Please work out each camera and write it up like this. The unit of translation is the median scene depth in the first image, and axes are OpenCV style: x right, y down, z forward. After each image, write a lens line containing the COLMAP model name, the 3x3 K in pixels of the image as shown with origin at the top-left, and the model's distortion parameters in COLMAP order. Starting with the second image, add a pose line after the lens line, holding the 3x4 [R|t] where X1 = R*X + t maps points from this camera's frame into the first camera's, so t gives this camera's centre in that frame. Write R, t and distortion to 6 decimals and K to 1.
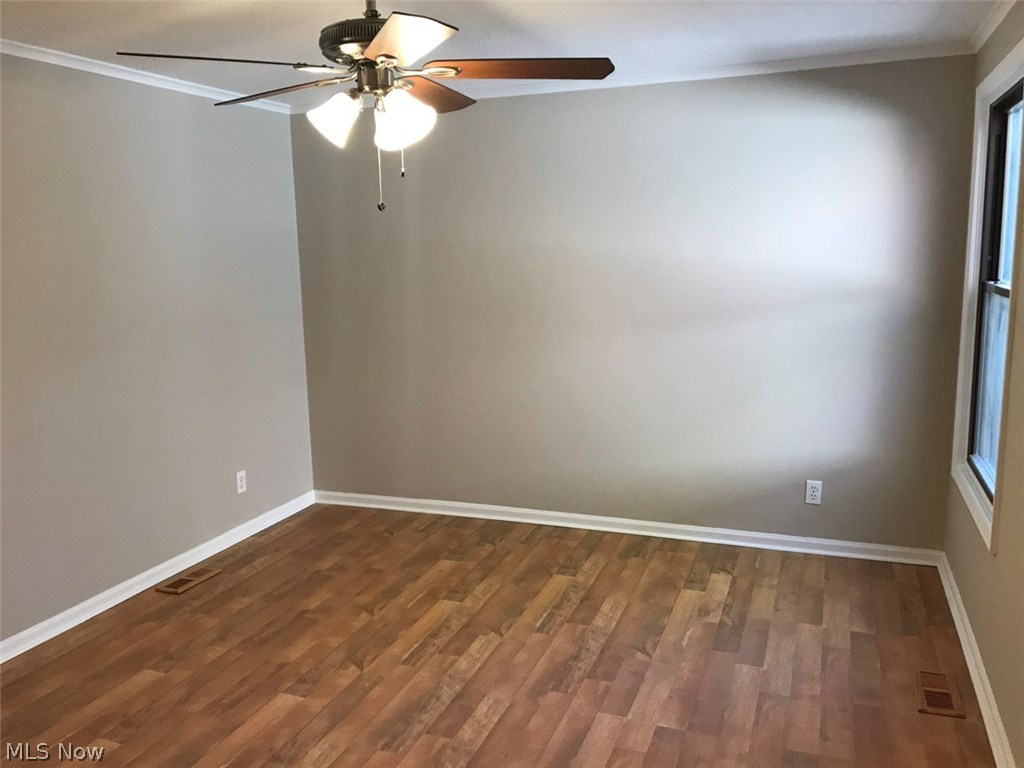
lens RADIAL K [[851.1, 0, 516.5], [0, 851.1, 383.0], [0, 0, 1]] dist [0.011761, -0.026952]
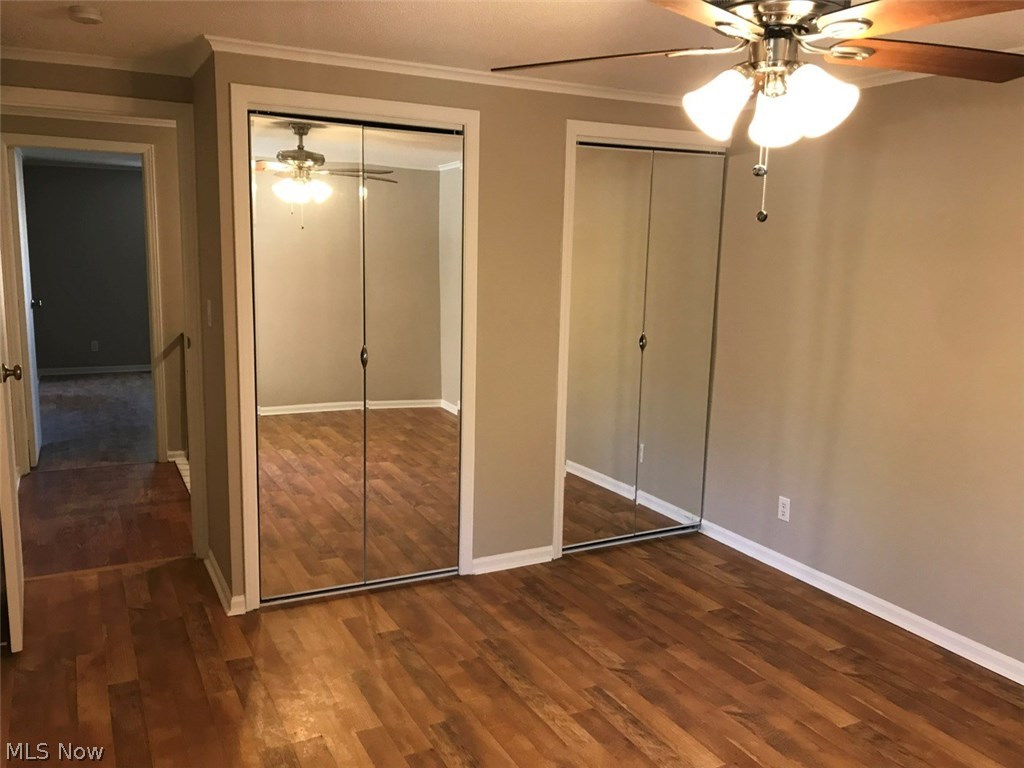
lens RADIAL K [[851.1, 0, 518.1], [0, 851.1, 384.5], [0, 0, 1]] dist [0.011761, -0.026952]
pose [[-0.659638, 0.132979, -0.739726, 0.610129], [-0.136649, 0.946599, 0.292023, -0.275672], [0.739056, 0.293712, -0.606241, 1.443704]]
